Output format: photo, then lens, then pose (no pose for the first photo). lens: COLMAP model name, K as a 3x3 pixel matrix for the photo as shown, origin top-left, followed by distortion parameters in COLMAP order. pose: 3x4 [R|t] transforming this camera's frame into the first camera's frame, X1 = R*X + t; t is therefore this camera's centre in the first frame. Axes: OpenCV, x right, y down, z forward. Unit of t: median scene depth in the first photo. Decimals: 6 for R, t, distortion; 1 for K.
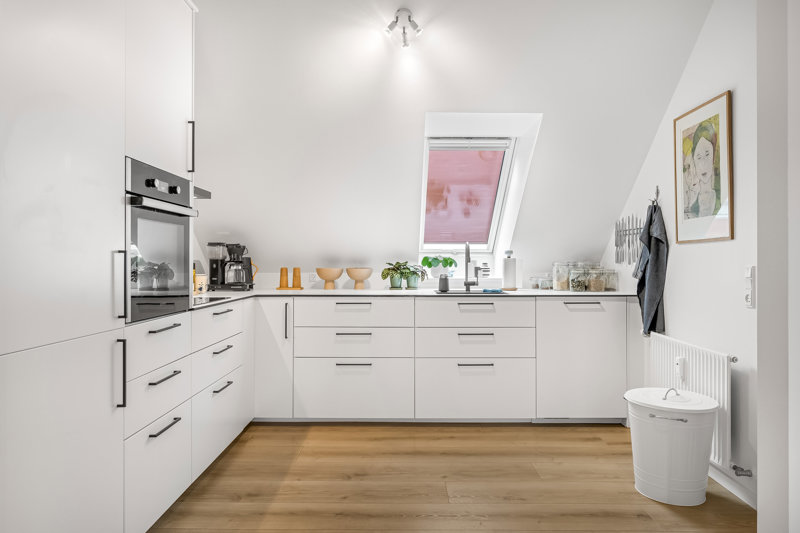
lens RADIAL K [[541.4, 0, 401.4], [0, 541.4, 263.2], [0, 0, 1]] dist [-0.008758, 0.000629]
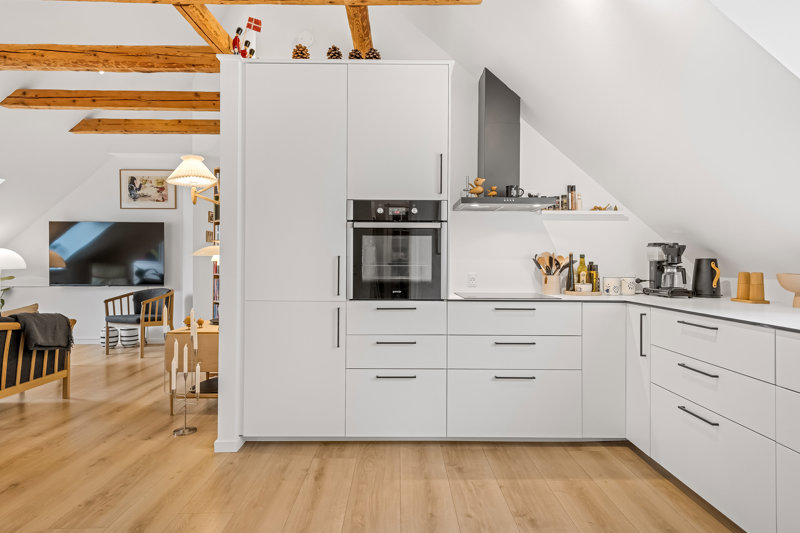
lens RADIAL K [[462.1, 0, 406.1], [0, 462.1, 262.5], [0, 0, 1]] dist [0.007289, 0.004441]
pose [[-0.002848, -0.000824, -0.999996, 0.417522], [-0.006869, 0.999976, -0.000805, -0.001144], [0.999972, 0.006866, -0.002854, 0.535307]]
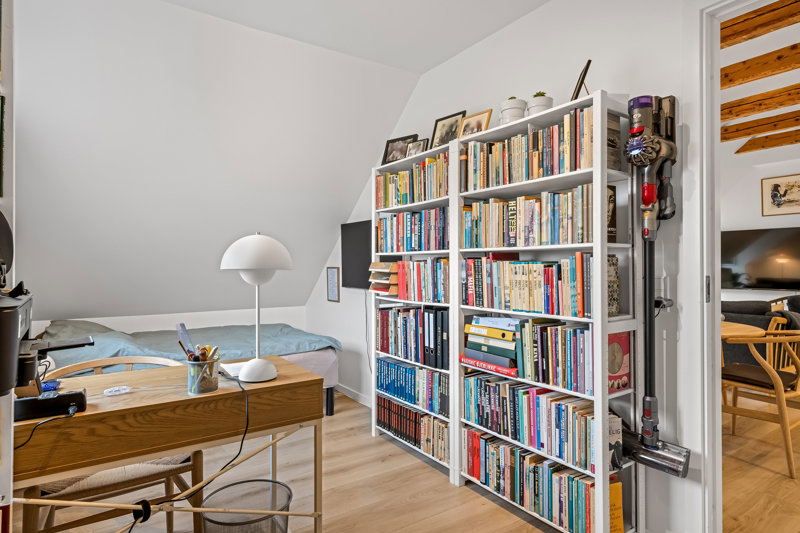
lens RADIAL K [[462.1, 0, 397.1], [0, 462.1, 260.6], [0, 0, 1]] dist [0.007289, 0.004441]
pose [[-0.826020, -0.003651, -0.563629, 0.826567], [0.000895, 0.999969, -0.007790, -0.008030], [0.563640, -0.006939, -0.825991, 0.220599]]
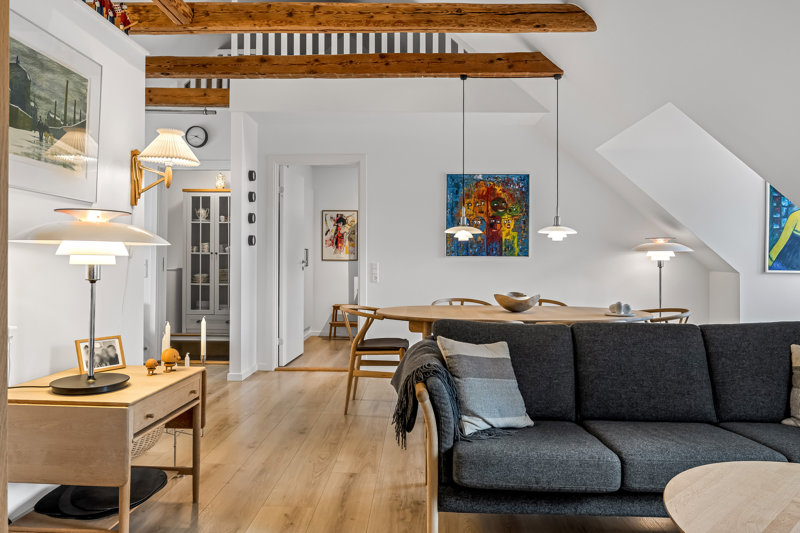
lens RADIAL K [[541.4, 0, 399.7], [0, 541.4, 255.5], [0, 0, 1]] dist [-0.008758, 0.000629]
pose [[0.049663, 0.007229, 0.998740, -0.959381], [-0.004741, 0.999964, -0.007002, 0.000482], [-0.998755, -0.004387, 0.049696, -0.120094]]
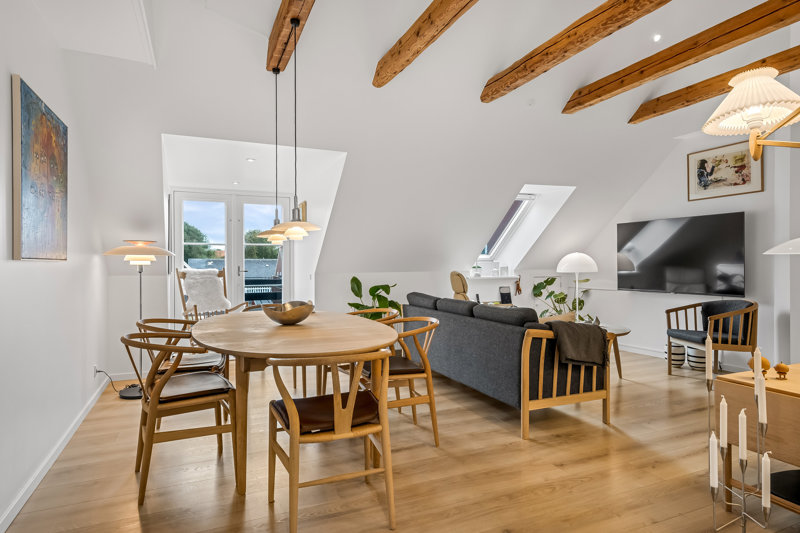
lens RADIAL K [[462.1, 0, 396.4], [0, 462.1, 266.9], [0, 0, 1]] dist [0.007289, 0.004441]
pose [[-0.918748, 0.003074, -0.394832, 0.147418], [0.000565, 0.999979, 0.006470, -0.001547], [0.394844, 0.005721, -0.918731, 0.449790]]
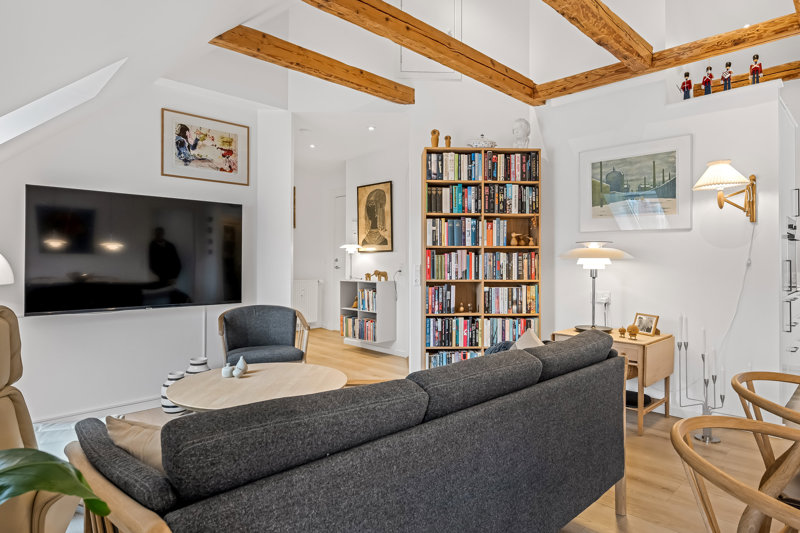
lens RADIAL K [[462.1, 0, 402.4], [0, 462.1, 264.2], [0, 0, 1]] dist [0.007289, 0.004441]
pose [[0.695036, 0.001944, -0.718972, -0.113297], [-0.001867, 0.999998, 0.000899, -0.002259], [0.718972, 0.000718, 0.695038, -0.645740]]
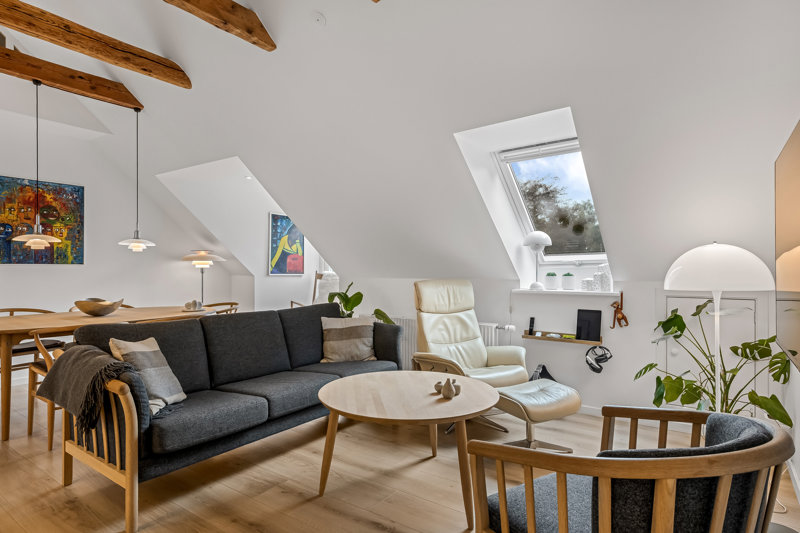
lens RADIAL K [[454.2, 0, 396.9], [0, 454.2, 269.7], [0, 0, 1]] dist [0.003396, 0.000862]
pose [[-0.803380, -0.007380, 0.595421, -0.977585], [-0.004279, 0.999969, 0.006620, -0.004679], [-0.595452, 0.002770, -0.803386, 0.085051]]
